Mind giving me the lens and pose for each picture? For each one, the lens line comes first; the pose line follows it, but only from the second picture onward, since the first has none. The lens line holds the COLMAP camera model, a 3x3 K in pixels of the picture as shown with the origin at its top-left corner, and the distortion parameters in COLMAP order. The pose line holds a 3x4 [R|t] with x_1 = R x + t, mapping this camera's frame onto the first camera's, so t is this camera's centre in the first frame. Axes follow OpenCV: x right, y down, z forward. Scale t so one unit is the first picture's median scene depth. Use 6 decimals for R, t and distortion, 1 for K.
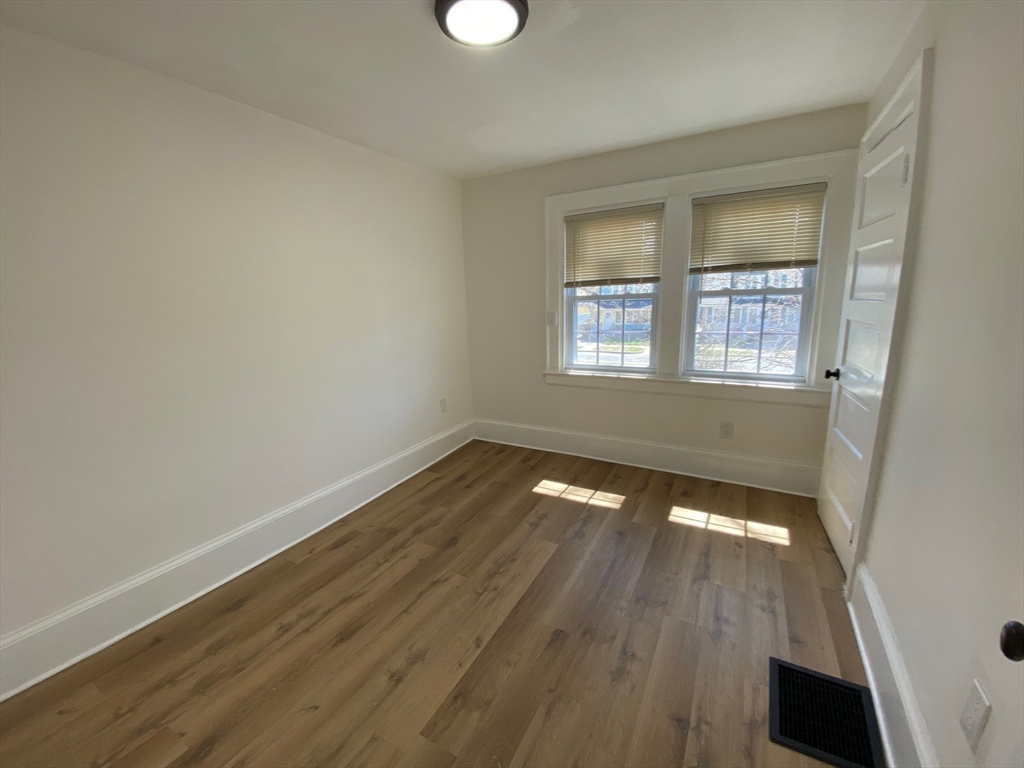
lens RADIAL K [[414.7, 0, 512.2], [0, 414.7, 379.6], [0, 0, 1]] dist [0.020491, -0.020629]
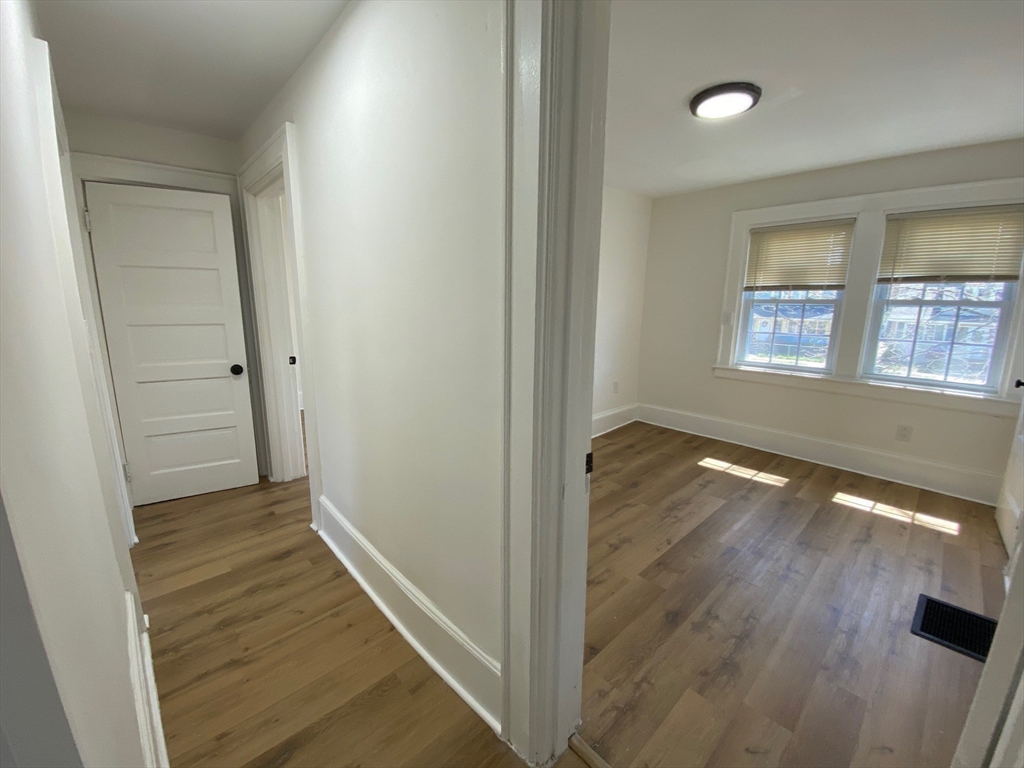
lens RADIAL K [[422.1, 0, 509.2], [0, 422.1, 378.6], [0, 0, 1]] dist [0.010356, -0.016624]
pose [[0.951037, 0.097086, -0.293432, -0.134390], [-0.099181, 0.995039, 0.007770, 0.076388], [0.292731, 0.021714, 0.955948, -0.309234]]
